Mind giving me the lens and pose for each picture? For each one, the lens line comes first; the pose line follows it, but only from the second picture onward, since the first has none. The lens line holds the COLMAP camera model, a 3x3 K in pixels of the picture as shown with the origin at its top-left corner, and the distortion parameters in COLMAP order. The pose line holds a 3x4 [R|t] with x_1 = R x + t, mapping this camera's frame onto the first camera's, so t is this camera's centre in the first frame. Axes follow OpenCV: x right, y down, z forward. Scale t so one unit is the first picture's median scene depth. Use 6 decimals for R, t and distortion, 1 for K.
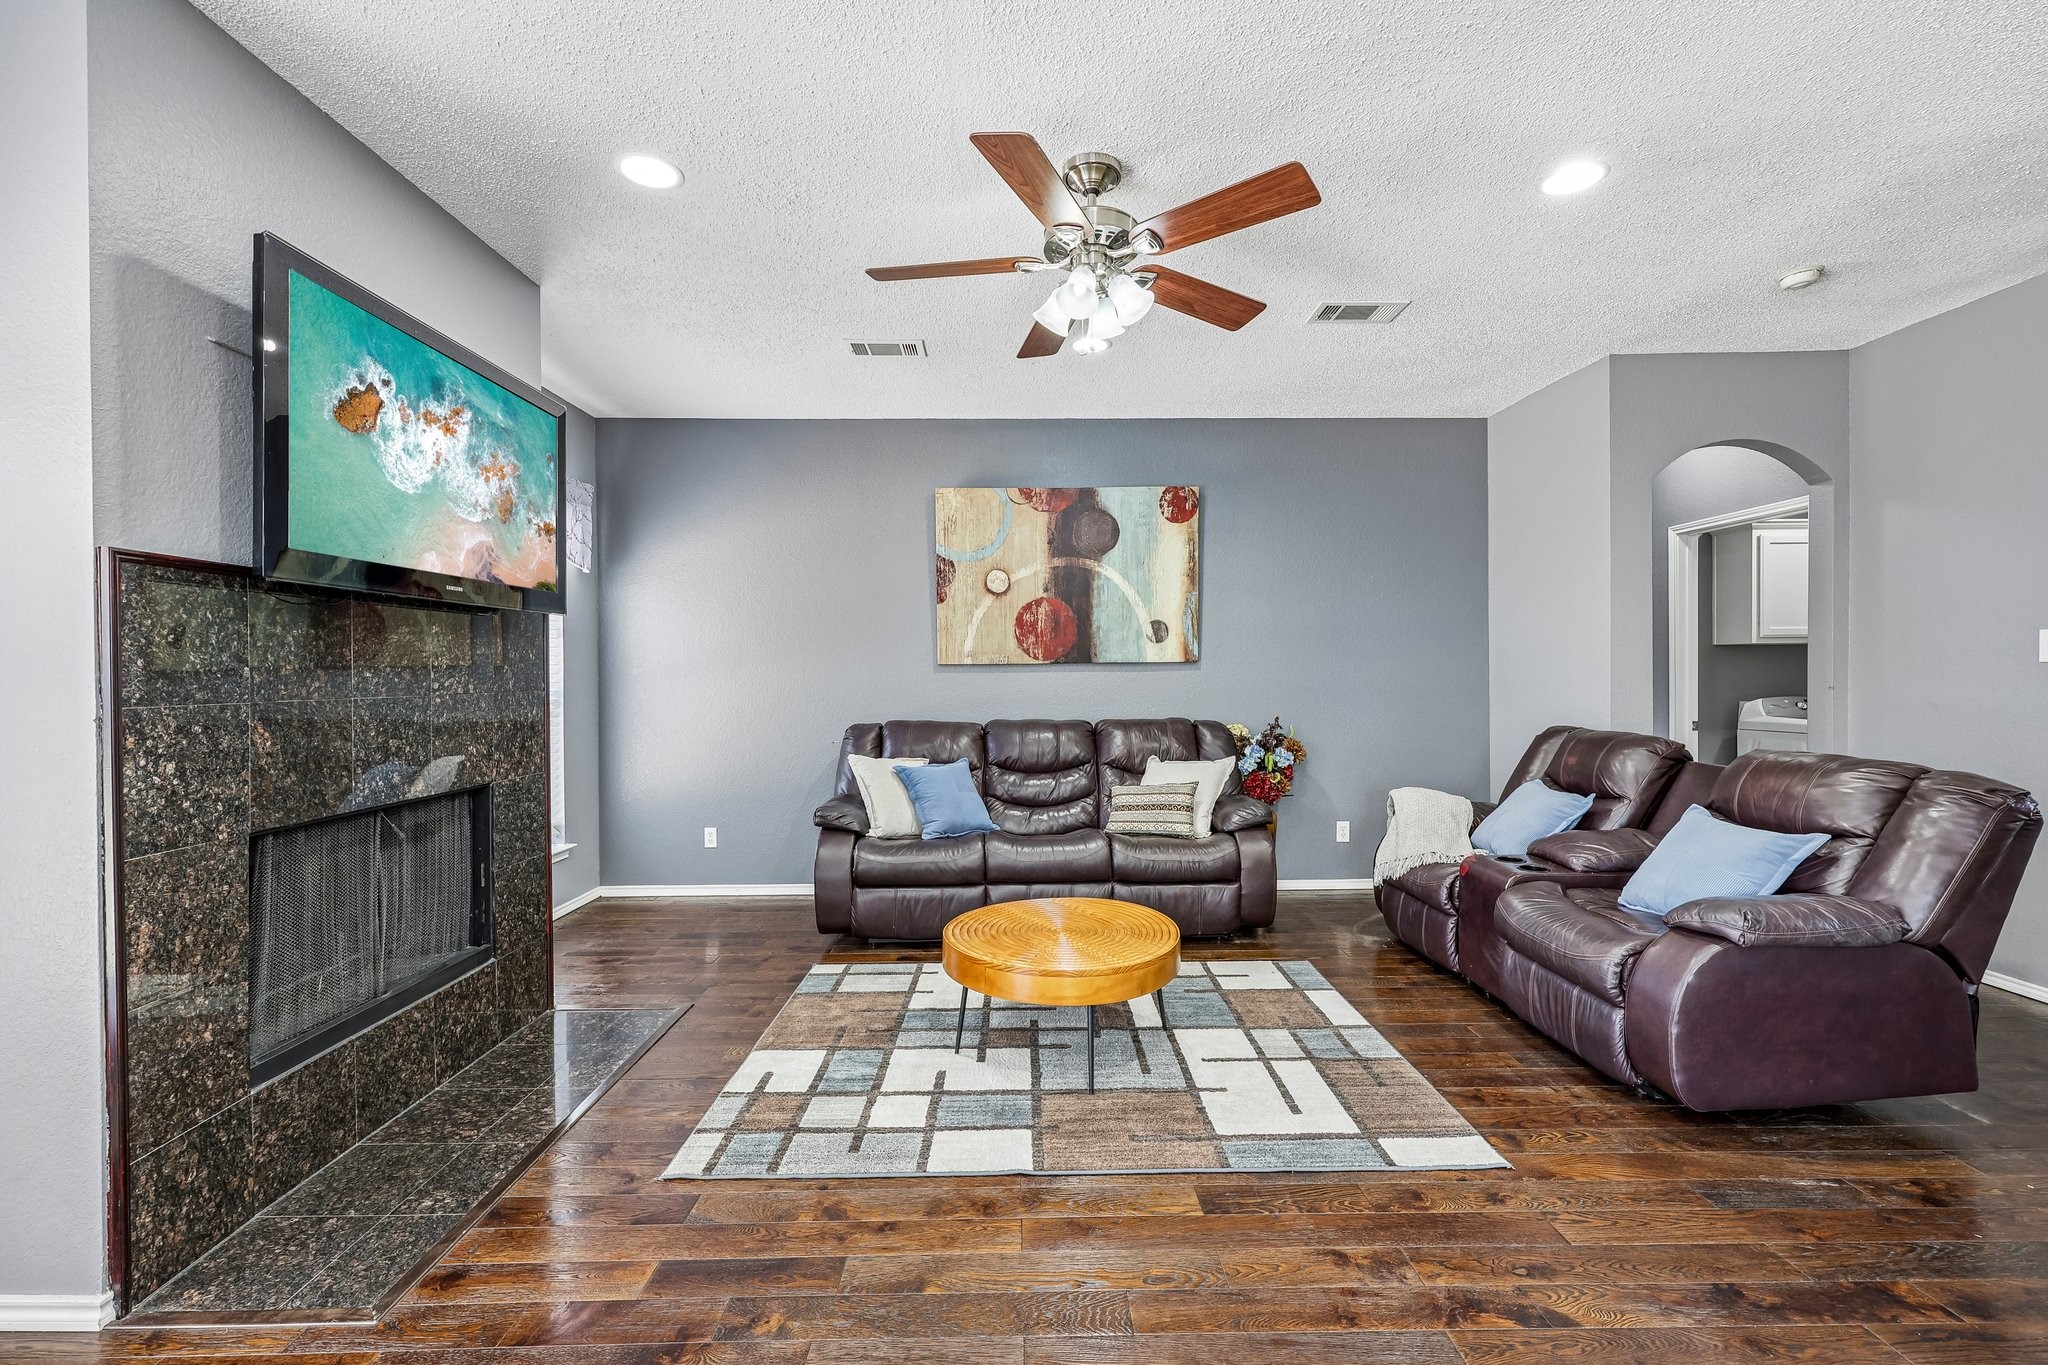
lens RADIAL K [[849.8, 0, 1029.8], [0, 849.8, 677.2], [0, 0, 1]] dist [0.002412, 0.000051]
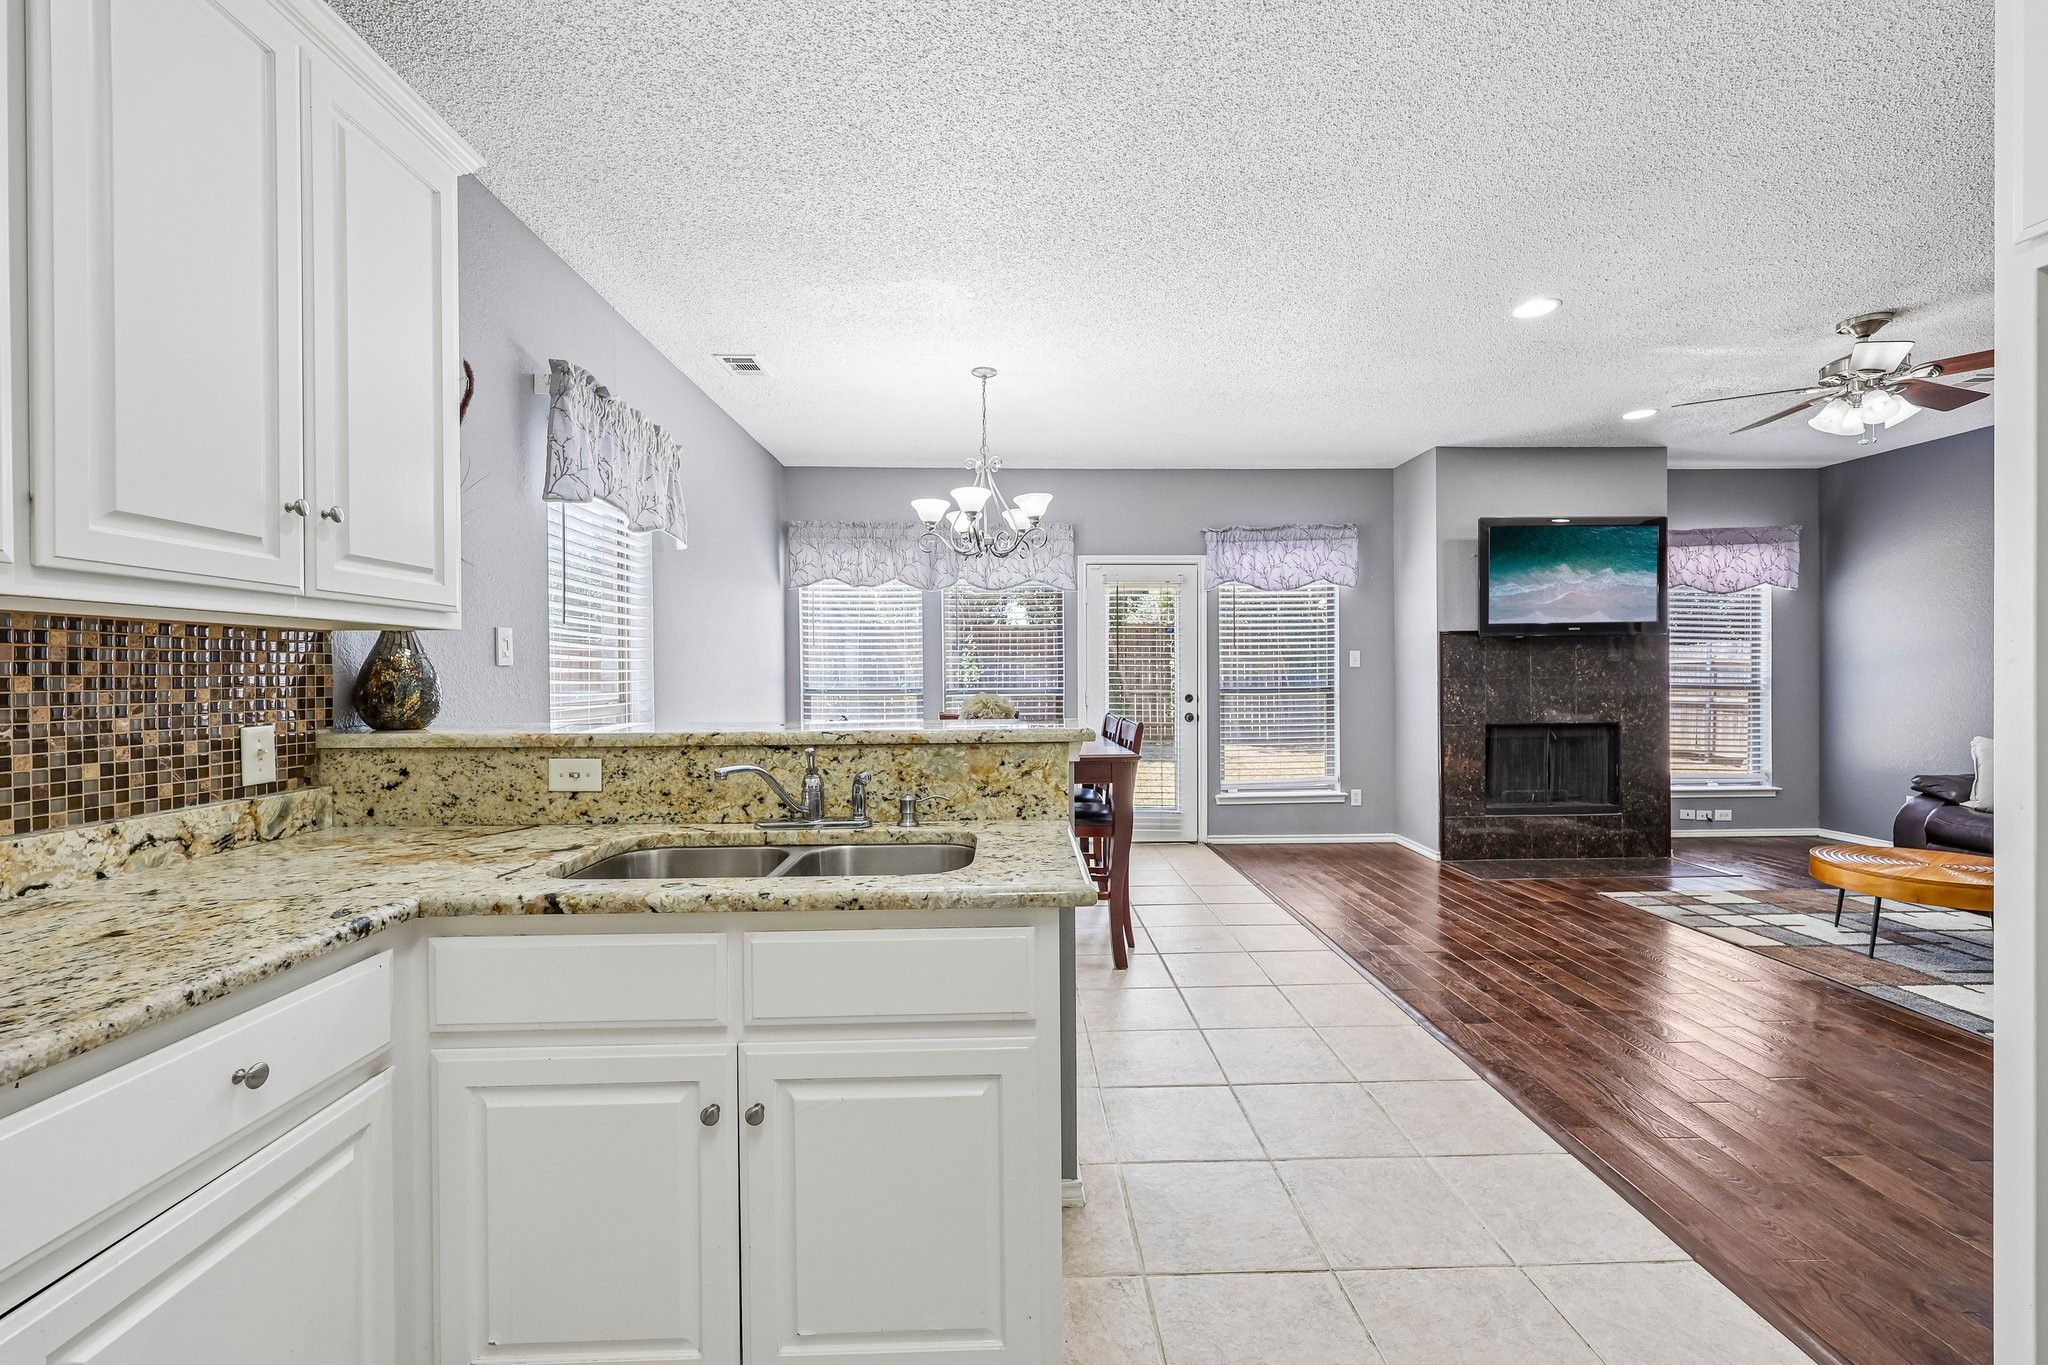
lens RADIAL K [[849.8, 0, 1029.1], [0, 849.8, 675.7], [0, 0, 1]] dist [0.002412, 0.000051]
pose [[0.021172, 0.008701, -0.999738, 1.081340], [0.005207, 0.999948, 0.008813, -0.006870], [0.999762, -0.005392, 0.021125, -0.331996]]
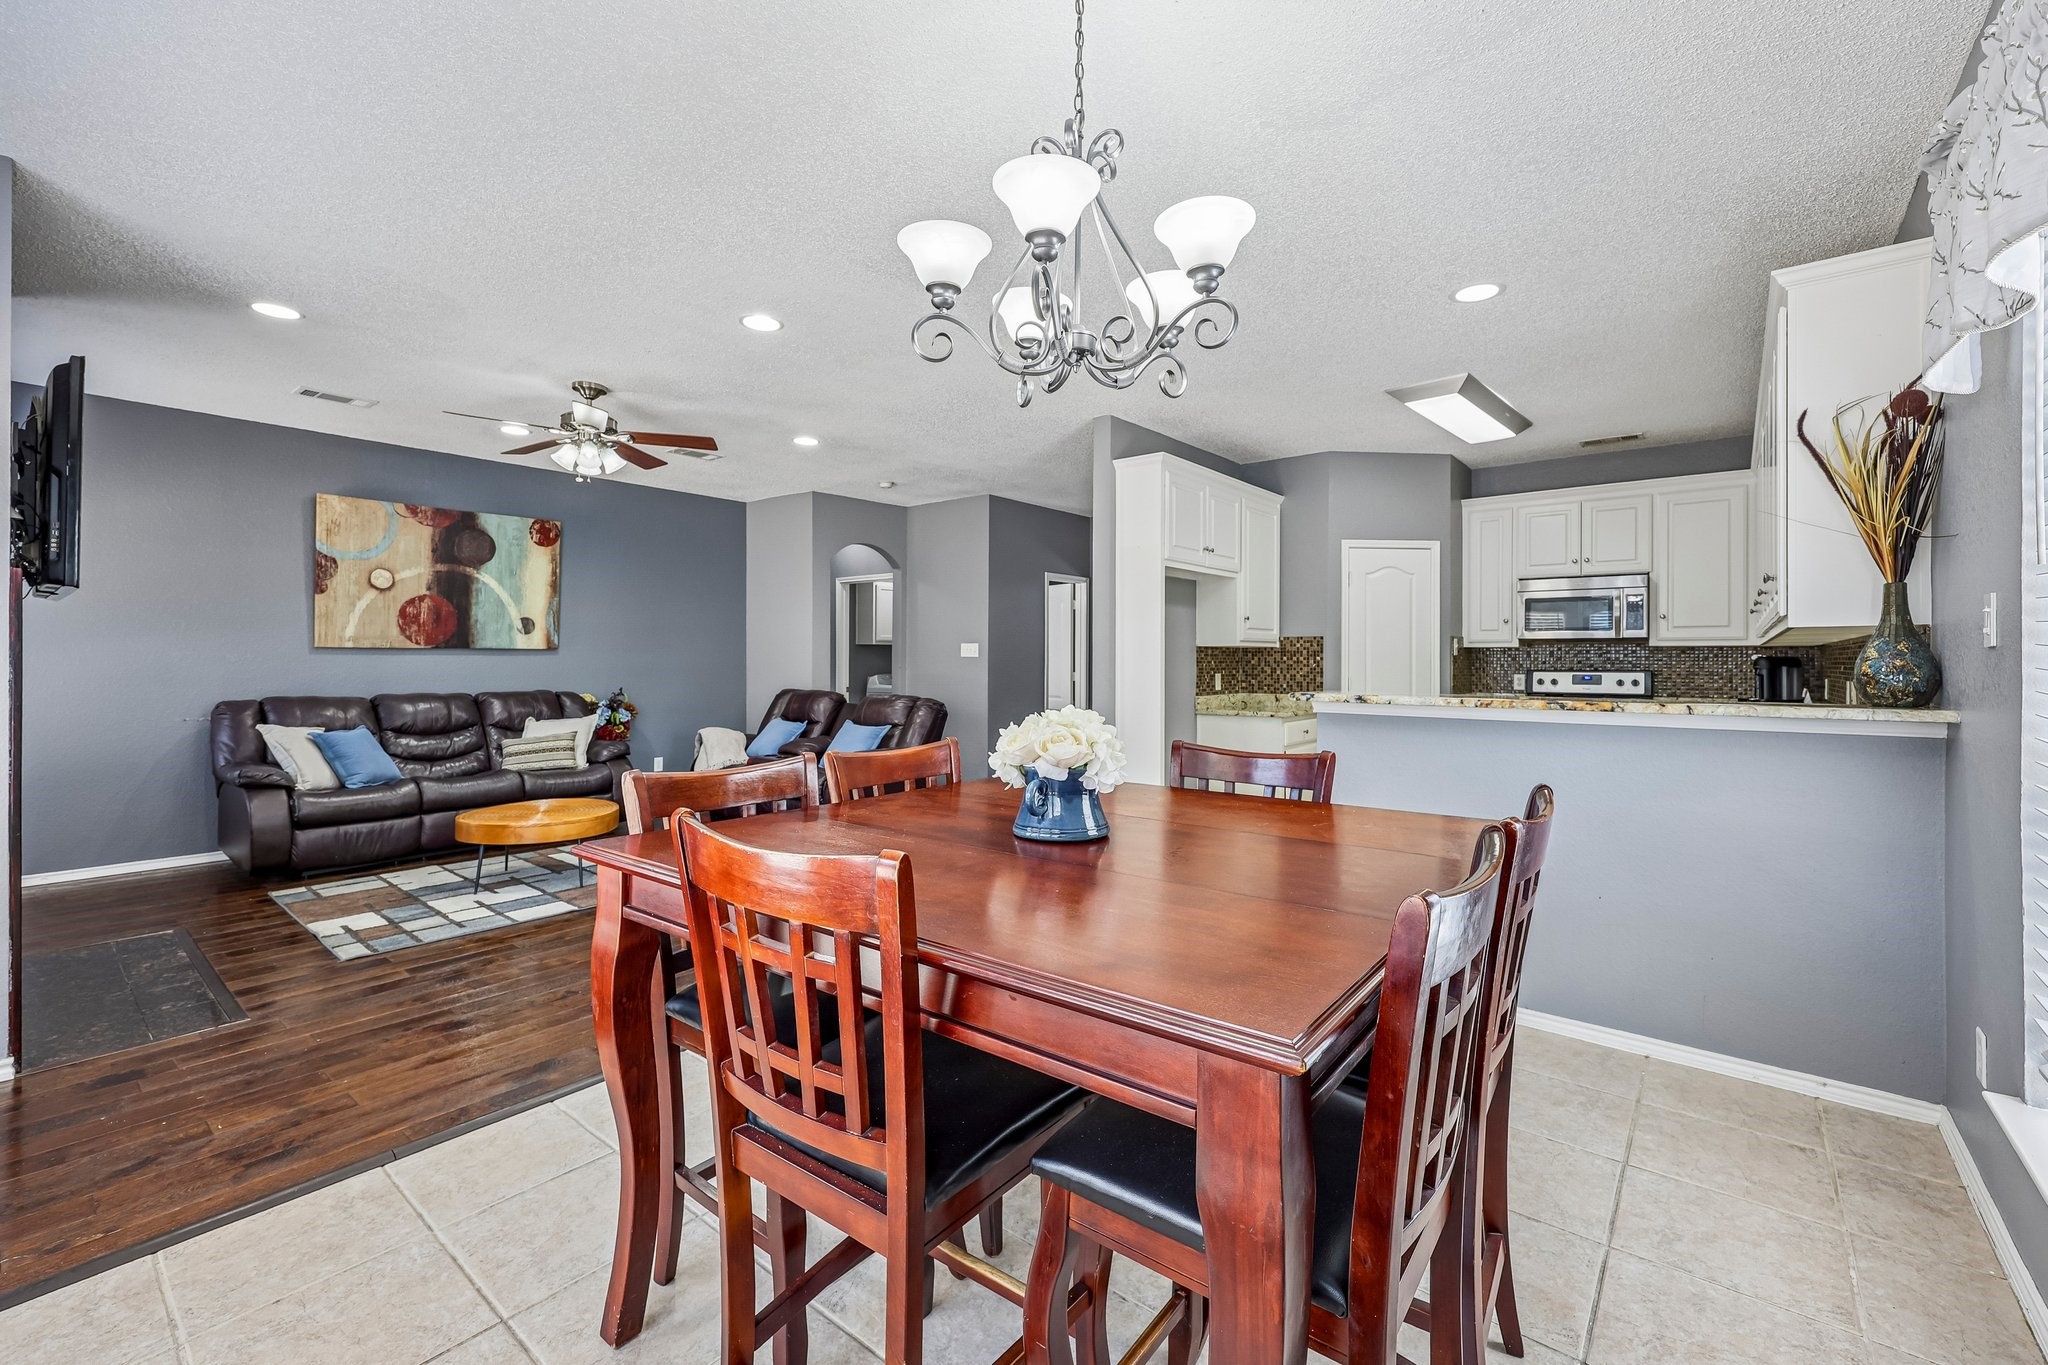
lens RADIAL K [[849.8, 0, 1029.1], [0, 849.8, 659.8], [0, 0, 1]] dist [0.002412, 0.000051]
pose [[0.638403, 0.008746, 0.769652, -0.530657], [-0.006057, 0.999962, -0.006338, 0.005187], [-0.769678, -0.000616, 0.638432, -0.661392]]
